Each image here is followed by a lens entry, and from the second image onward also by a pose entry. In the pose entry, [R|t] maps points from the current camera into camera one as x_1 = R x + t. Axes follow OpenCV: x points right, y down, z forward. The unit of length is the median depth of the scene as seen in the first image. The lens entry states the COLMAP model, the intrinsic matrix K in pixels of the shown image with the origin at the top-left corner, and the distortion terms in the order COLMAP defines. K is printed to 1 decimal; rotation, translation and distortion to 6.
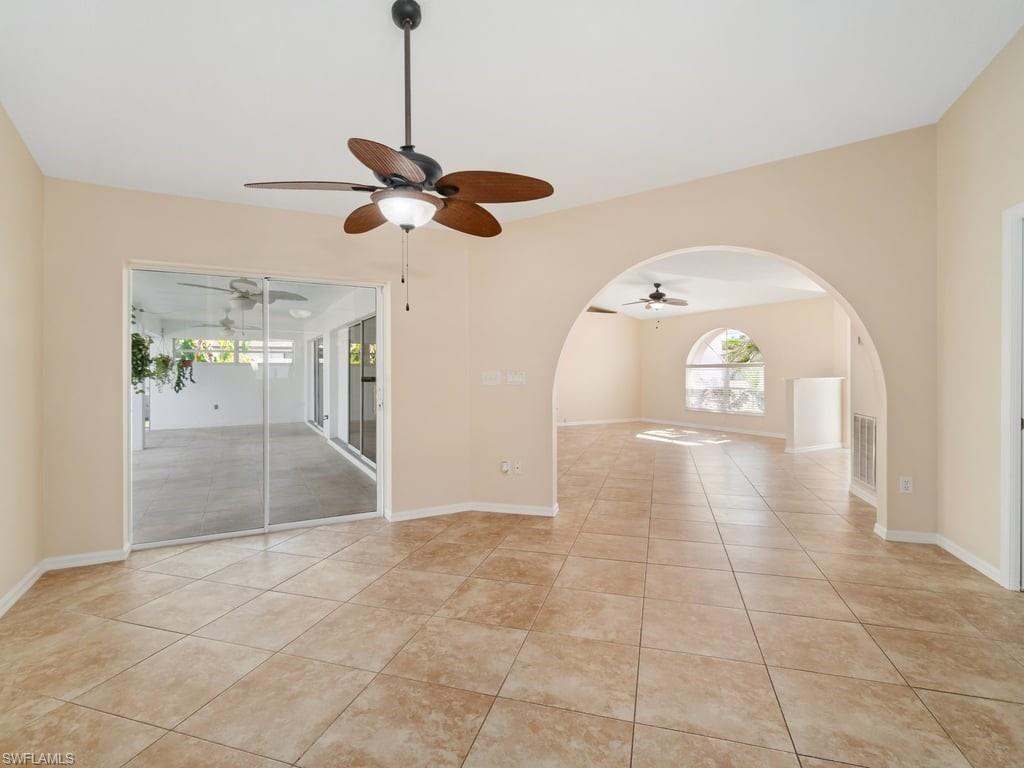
lens RADIAL K [[500.9, 0, 512.0], [0, 500.9, 378.0], [0, 0, 1]] dist [-0.003655, -0.000153]
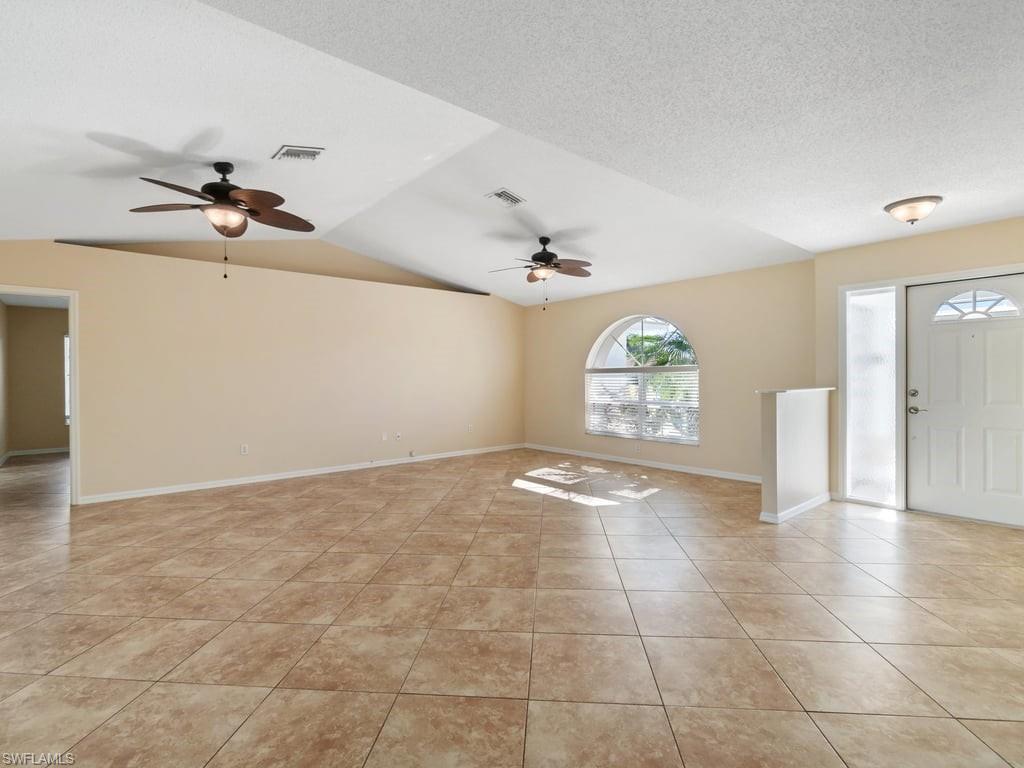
lens RADIAL K [[492.5, 0, 509.6], [0, 492.5, 378.0], [0, 0, 1]] dist [-0.006084, 0.000455]
pose [[0.979322, -0.003933, 0.202268, 0.106864], [0.006671, 0.999895, -0.012857, -0.006193], [-0.202196, 0.013941, 0.979246, 0.356134]]
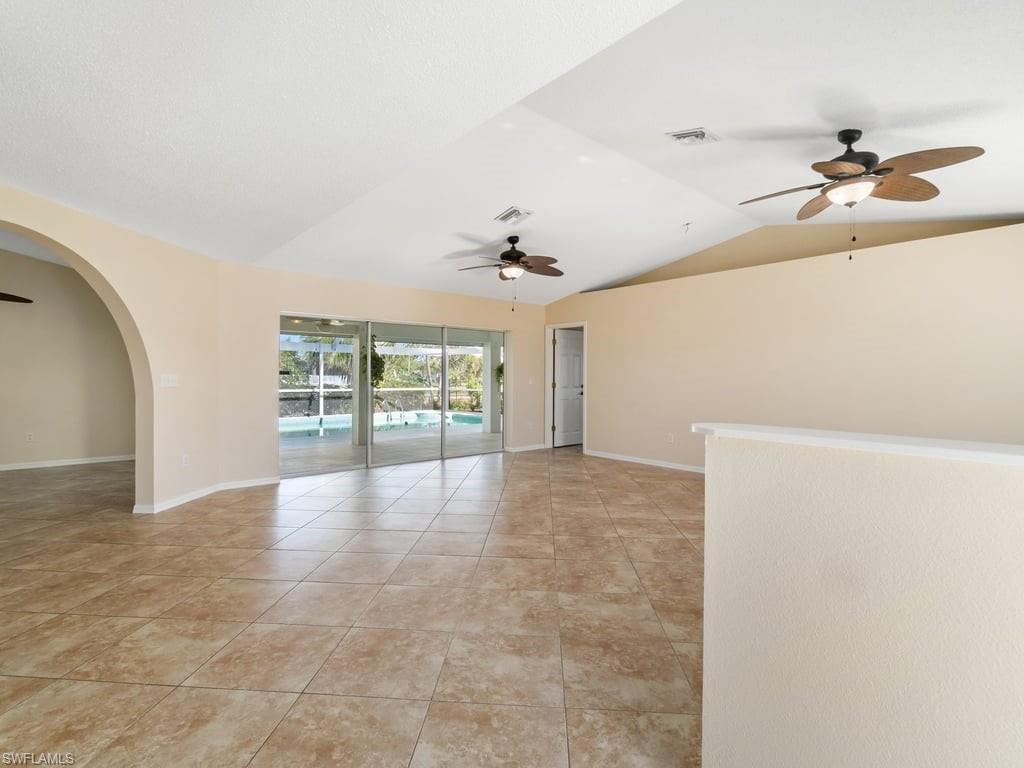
lens RADIAL K [[492.5, 0, 509.6], [0, 492.5, 378.0], [0, 0, 1]] dist [-0.006084, 0.000455]
pose [[0.234361, 0.009097, -0.972107, 0.483865], [-0.021345, 0.999763, 0.004210, -0.011413], [0.971915, 0.019763, 0.234500, 0.595412]]
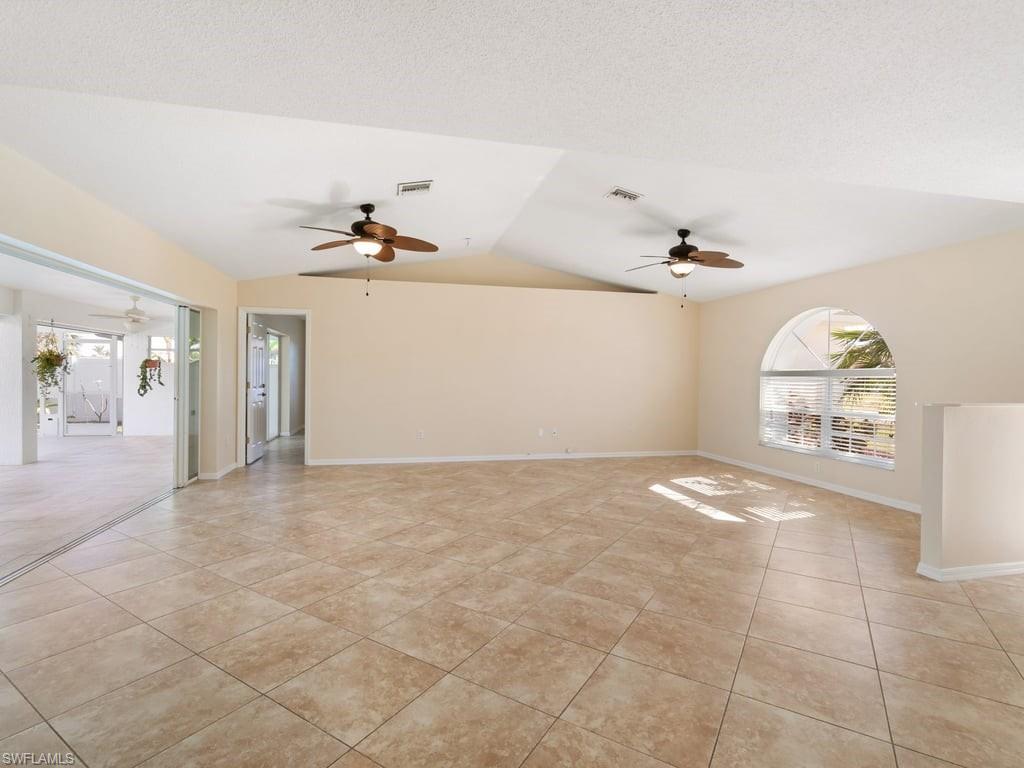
lens RADIAL K [[487.9, 0, 510.3], [0, 487.9, 379.4], [0, 0, 1]] dist [-0.004659, 0.000223]
pose [[0.964533, 0.016152, -0.263468, 0.214414], [-0.018664, 0.999801, -0.007034, -0.007157], [0.263302, 0.011702, 0.964642, 0.349900]]
